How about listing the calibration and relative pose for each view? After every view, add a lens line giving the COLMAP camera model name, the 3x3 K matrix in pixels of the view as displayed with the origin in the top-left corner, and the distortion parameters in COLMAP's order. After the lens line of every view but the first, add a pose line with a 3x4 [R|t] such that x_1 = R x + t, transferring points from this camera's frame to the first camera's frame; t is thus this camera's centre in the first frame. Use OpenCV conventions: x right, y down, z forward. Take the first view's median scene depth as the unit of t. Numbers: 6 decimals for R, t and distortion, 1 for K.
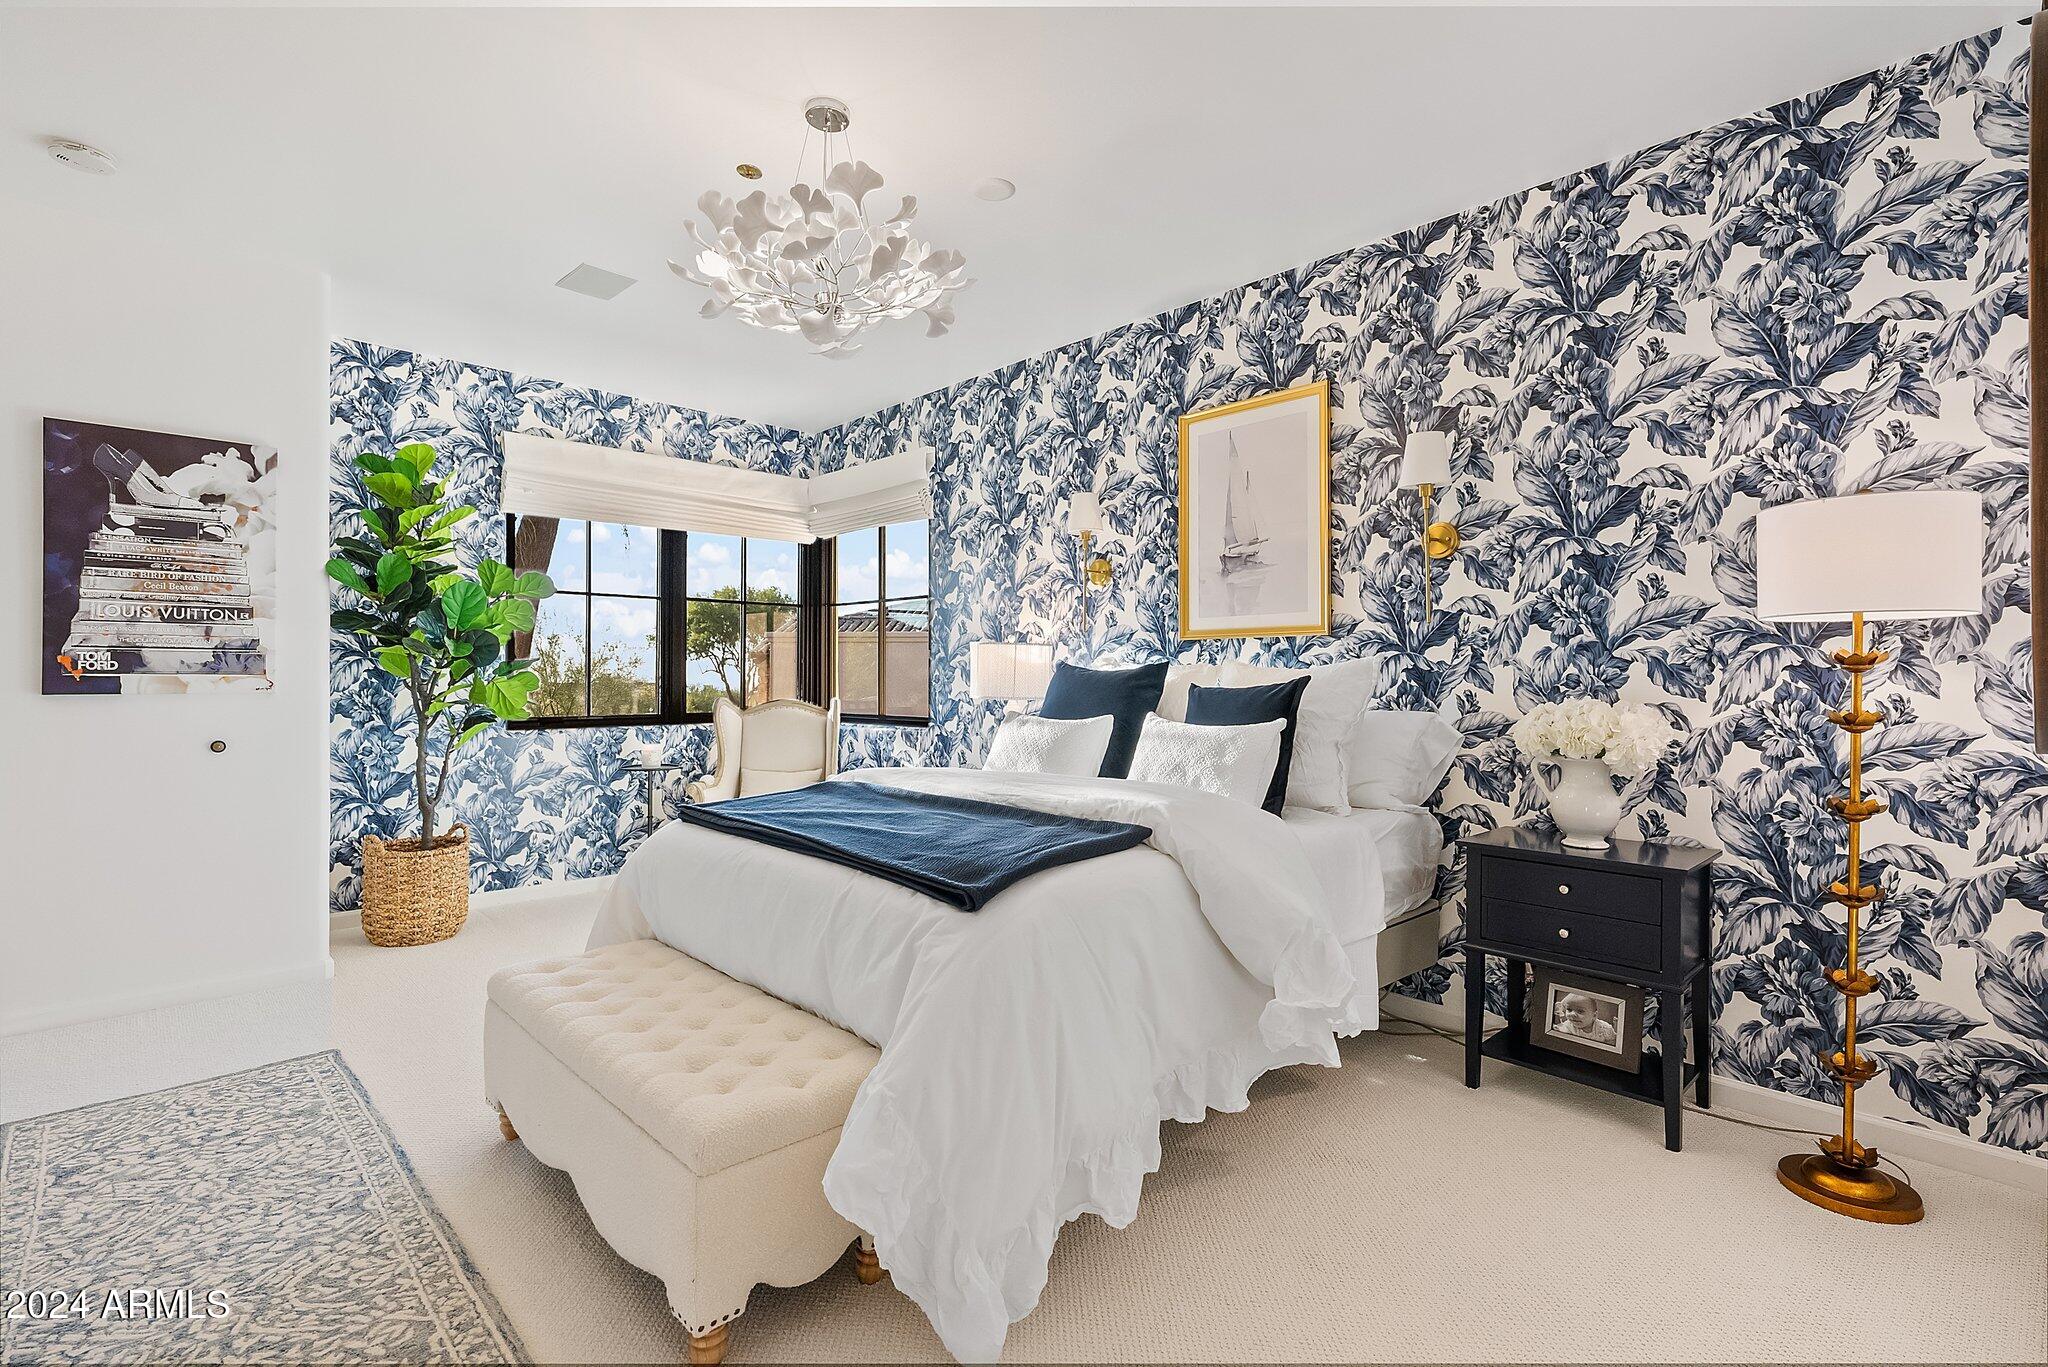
lens RADIAL K [[936.8, 0, 1018.3], [0, 936.8, 672.6], [0, 0, 1]] dist [0.001481, 0.000057]
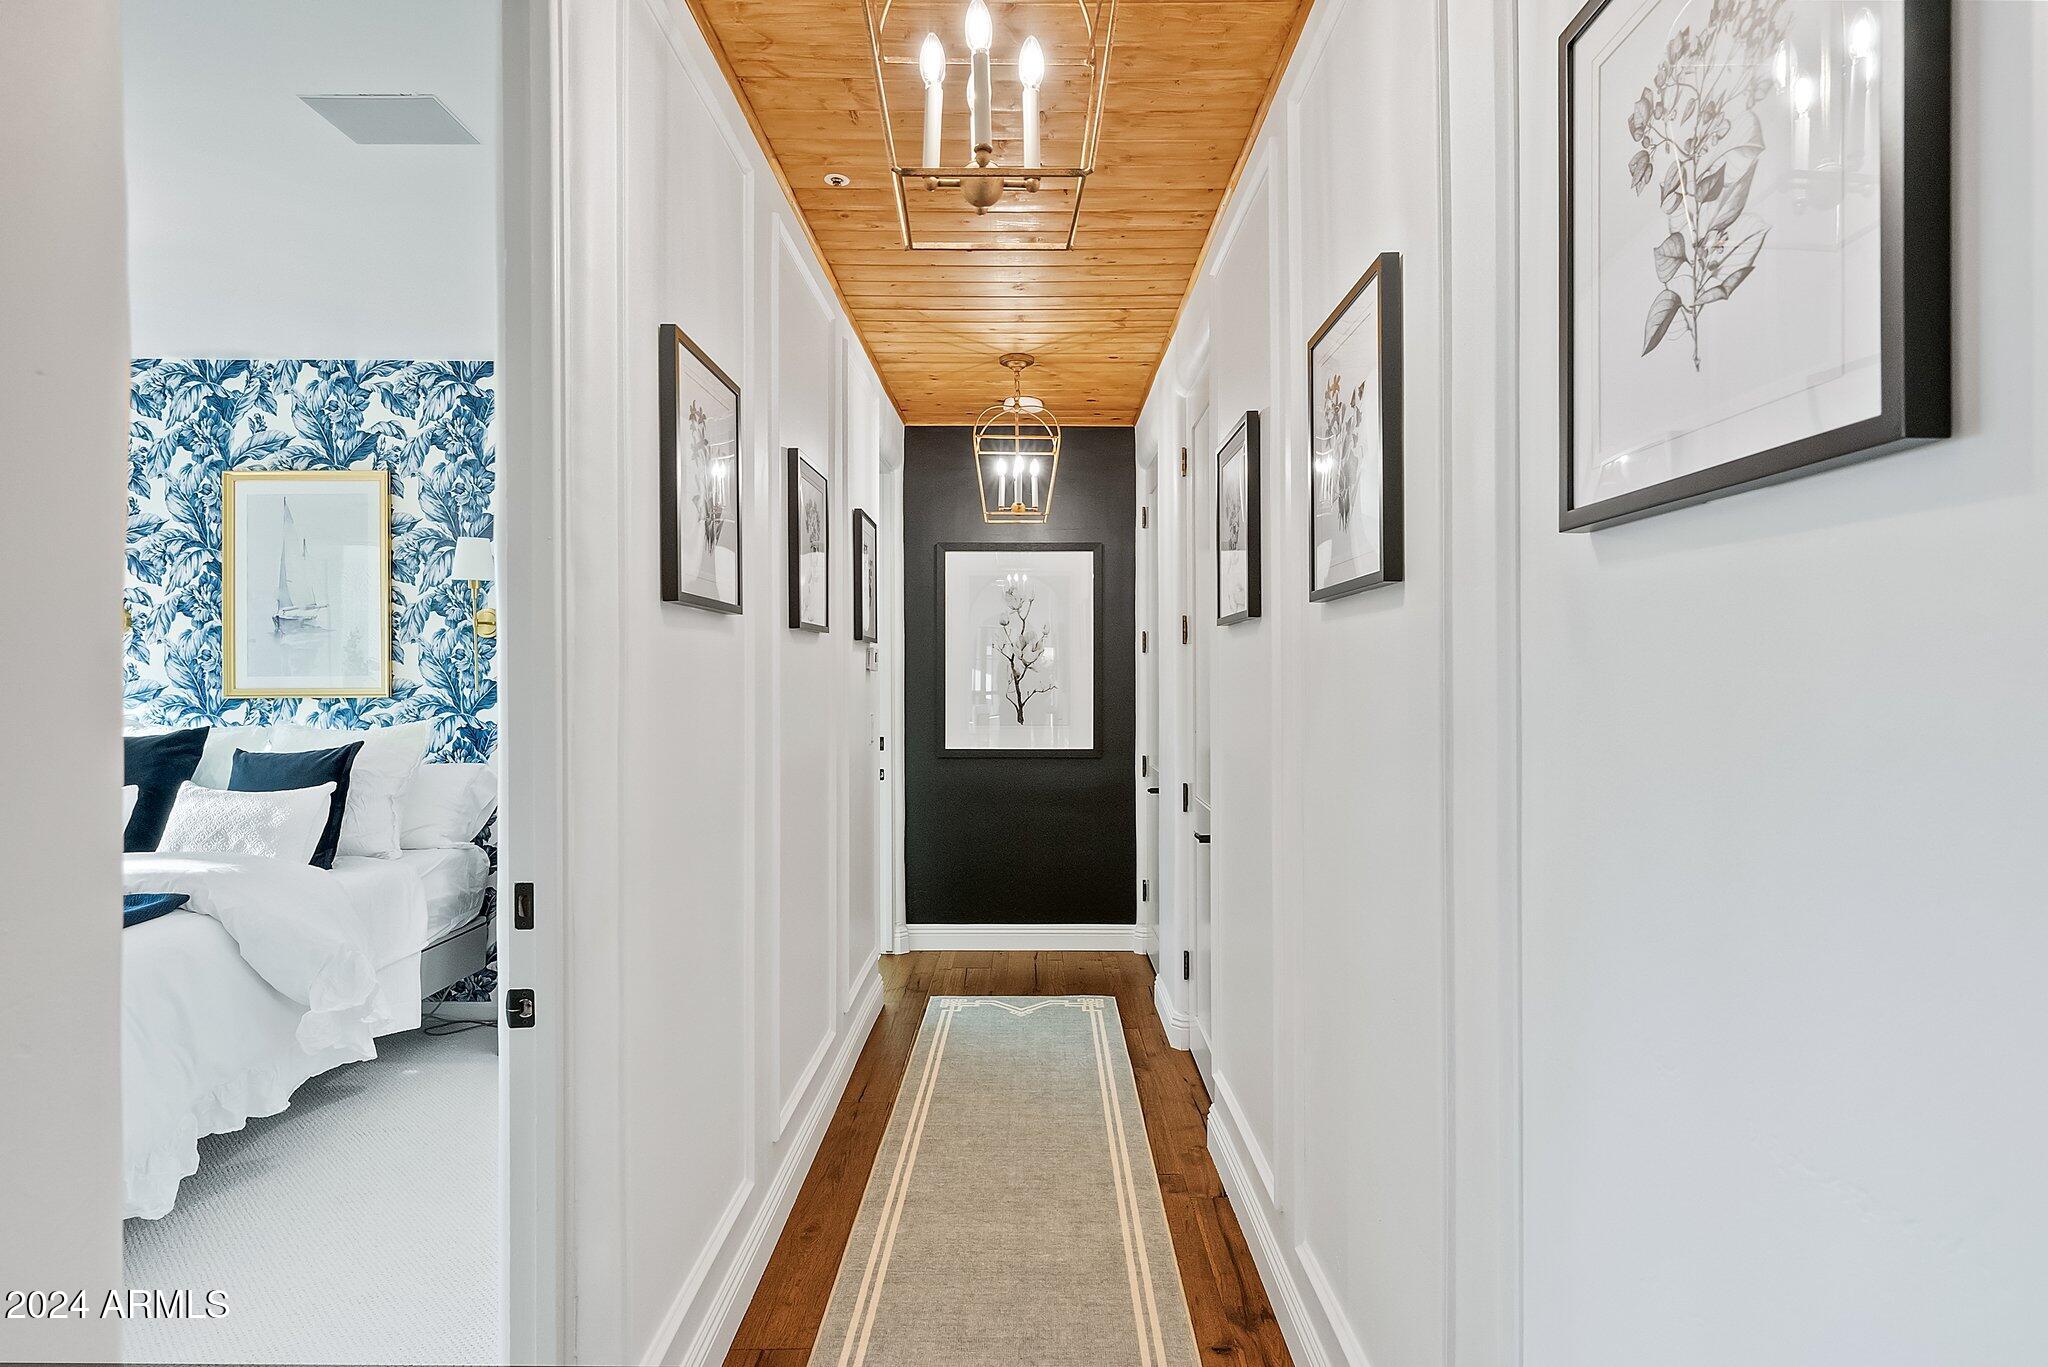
lens RADIAL K [[1024.7, 0, 1024.0], [0, 1024.7, 683.5], [0, 0, 1]] dist [0.000938, -0.000030]
pose [[0.676316, -0.001463, 0.736610, -0.059660], [-0.004442, 0.999972, 0.006064, -0.068796], [-0.736598, -0.007374, 0.676291, -0.396095]]
